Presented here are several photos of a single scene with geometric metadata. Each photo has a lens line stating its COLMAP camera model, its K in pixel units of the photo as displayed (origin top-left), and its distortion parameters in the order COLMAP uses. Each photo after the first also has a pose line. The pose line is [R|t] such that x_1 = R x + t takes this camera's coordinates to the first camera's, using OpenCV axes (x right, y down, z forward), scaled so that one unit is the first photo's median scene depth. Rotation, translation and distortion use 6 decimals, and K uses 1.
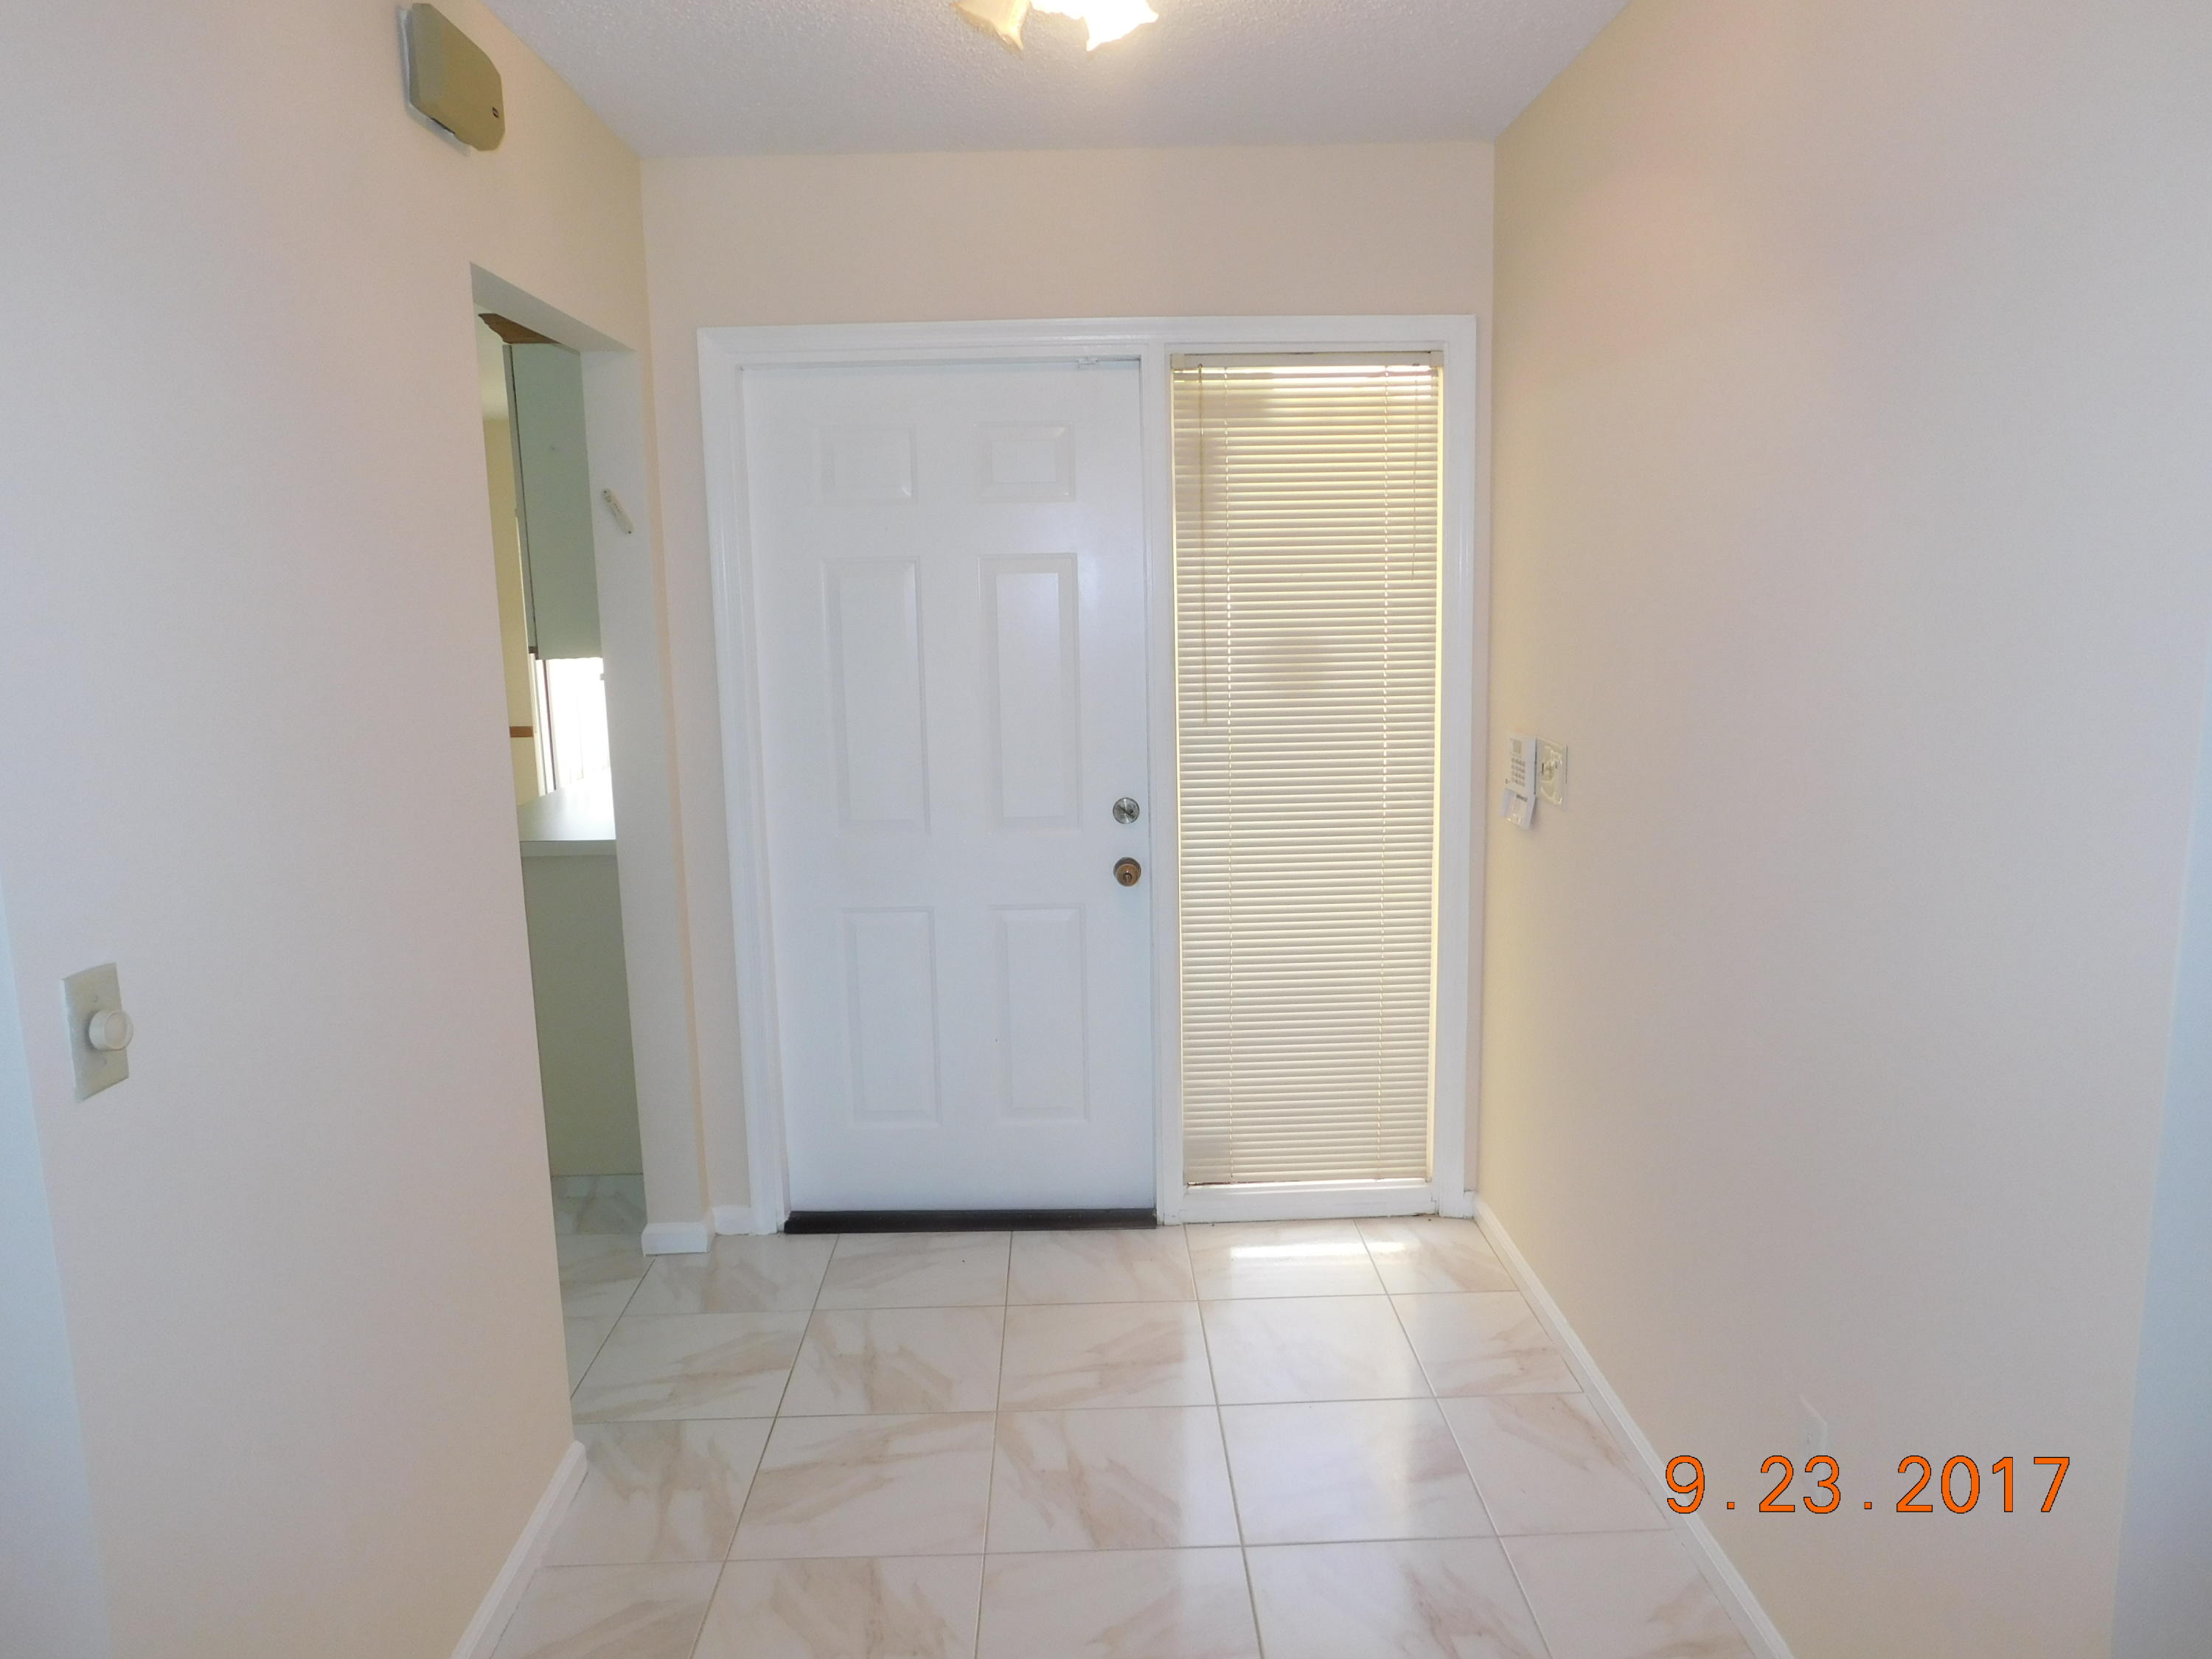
lens RADIAL K [[1479.3, 0, 1106.0], [0, 1479.3, 829.5], [0, 0, 1]] dist [0.001750, 0.000847]
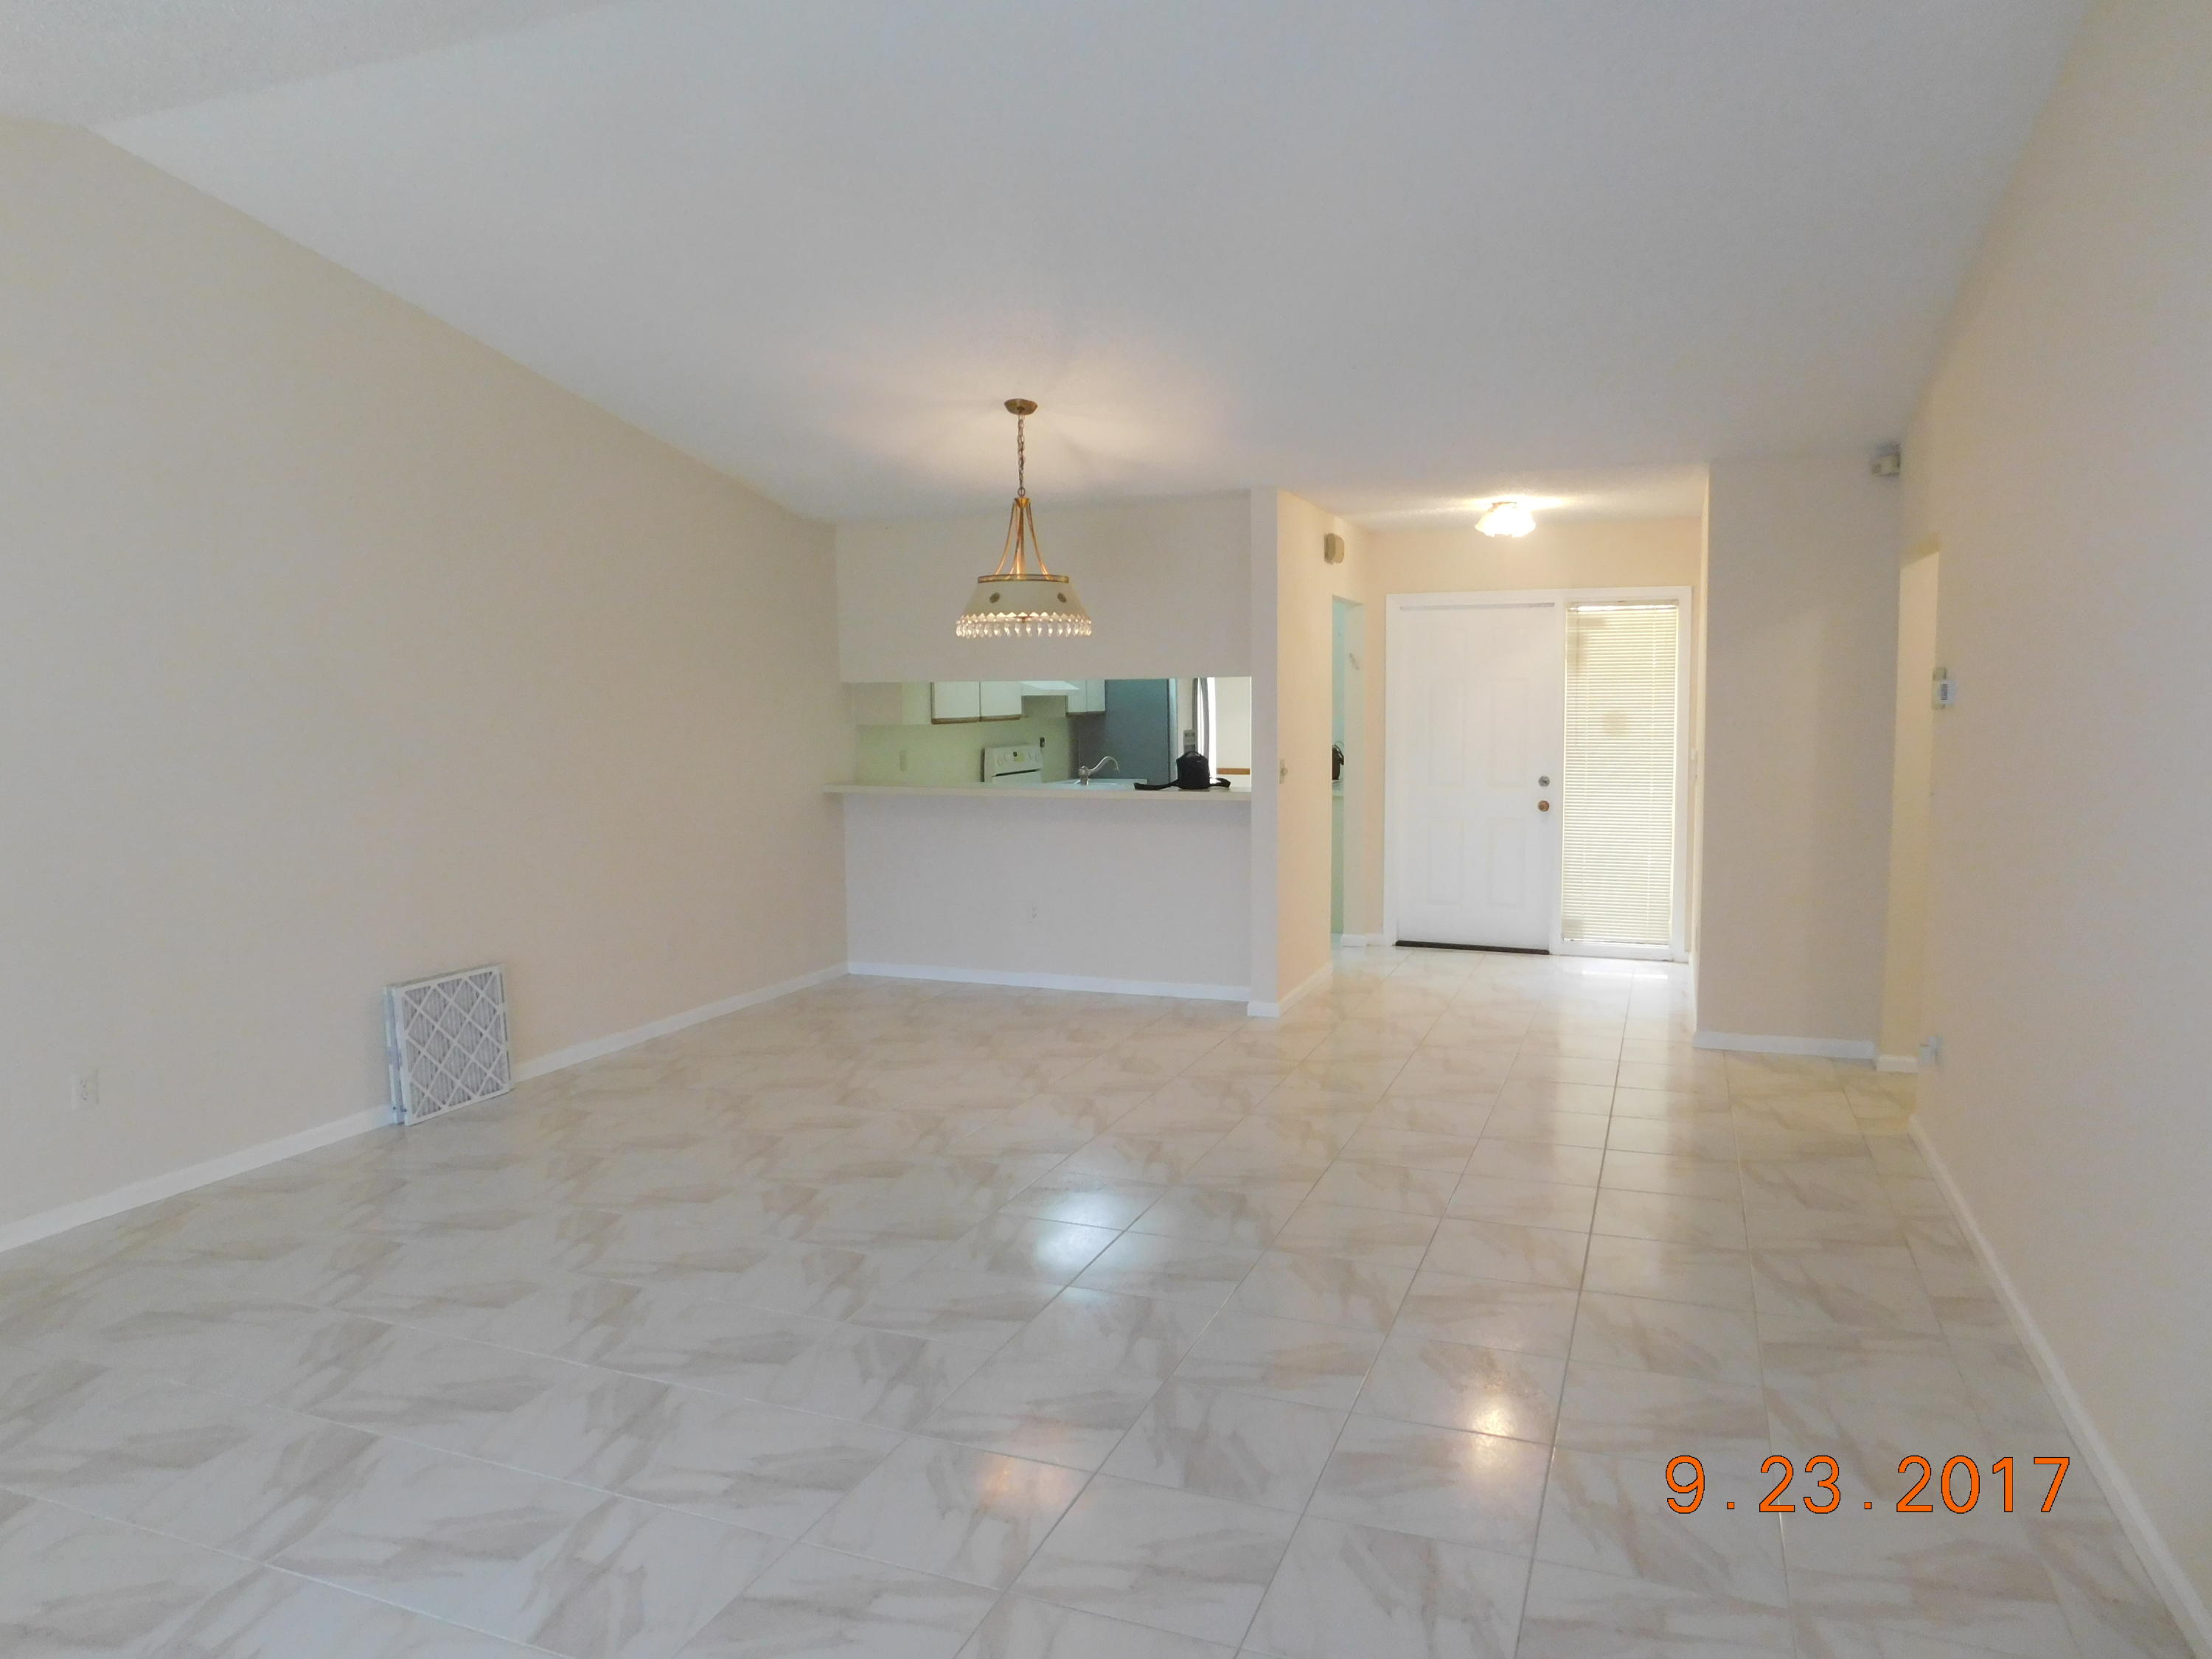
lens RADIAL K [[1460.0, 0, 1112.8], [0, 1460.0, 826.2], [0, 0, 1]] dist [-0.075747, 0.067058]
pose [[0.915137, 0.050516, -0.399965, 0.339771], [-0.077125, 0.995731, -0.050703, 0.249198], [0.395697, 0.077247, 0.915127, -1.549643]]
